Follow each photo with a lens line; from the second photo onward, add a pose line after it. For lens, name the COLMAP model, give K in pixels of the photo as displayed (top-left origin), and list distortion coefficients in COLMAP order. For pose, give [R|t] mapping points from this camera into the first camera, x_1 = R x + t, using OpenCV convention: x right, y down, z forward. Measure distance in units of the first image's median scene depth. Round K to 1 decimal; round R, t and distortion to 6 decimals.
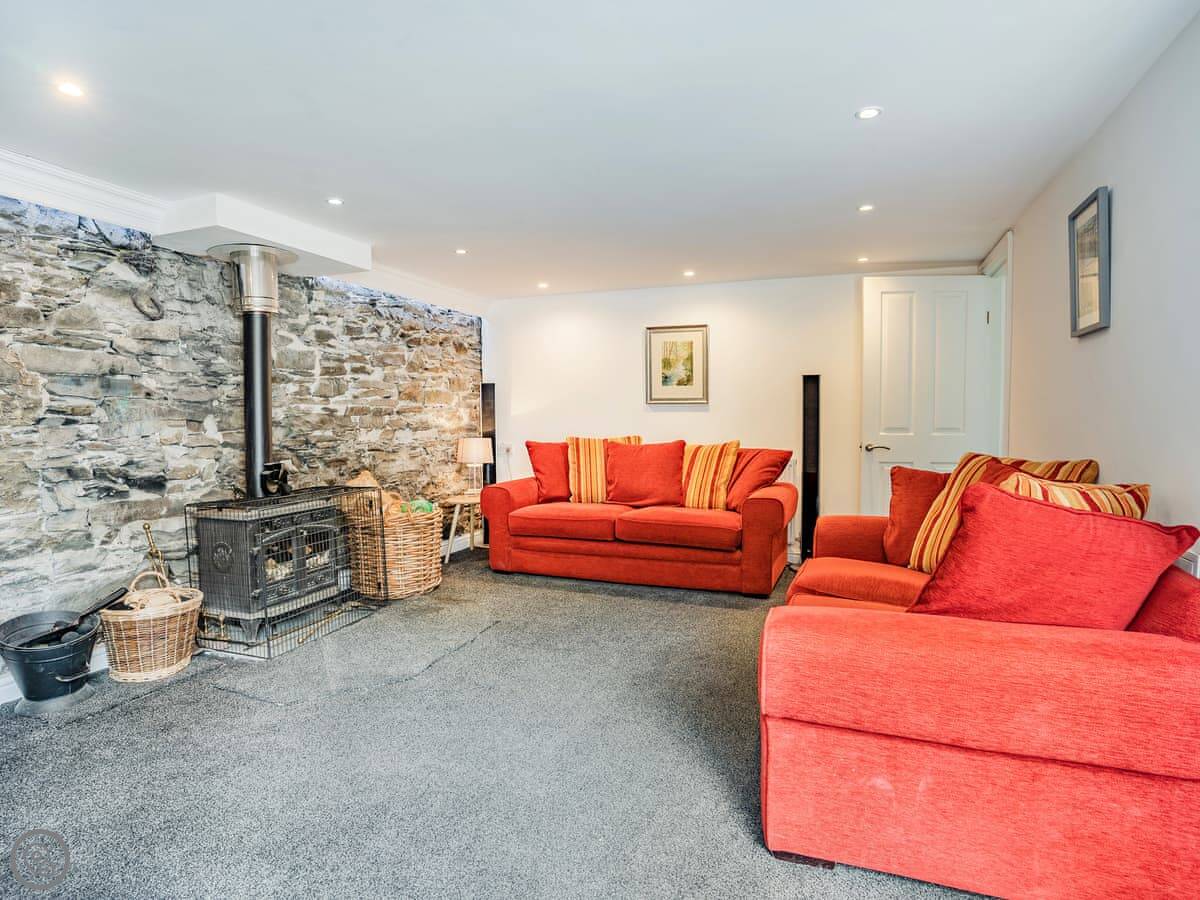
lens RADIAL K [[682.0, 0, 601.5], [0, 682.0, 442.7], [0, 0, 1]] dist [-0.081314, 0.041564]
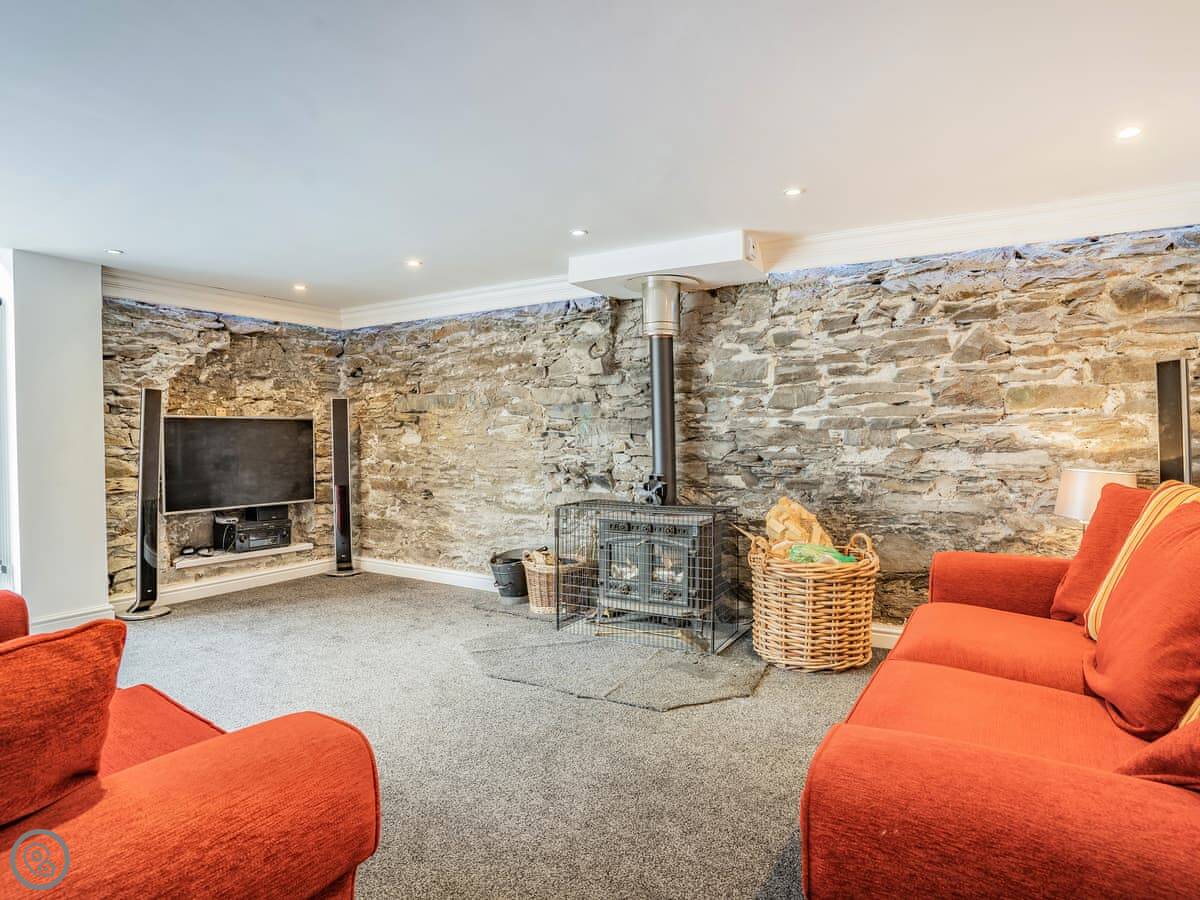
lens RADIAL K [[682.0, 0, 601.5], [0, 682.0, 442.7], [0, 0, 1]] dist [-0.081314, 0.041564]
pose [[-0.194559, 0.022781, -0.980626, 0.482232], [-0.029922, 0.999127, 0.029148, -0.040227], [0.980434, 0.035014, -0.193707, 0.902784]]
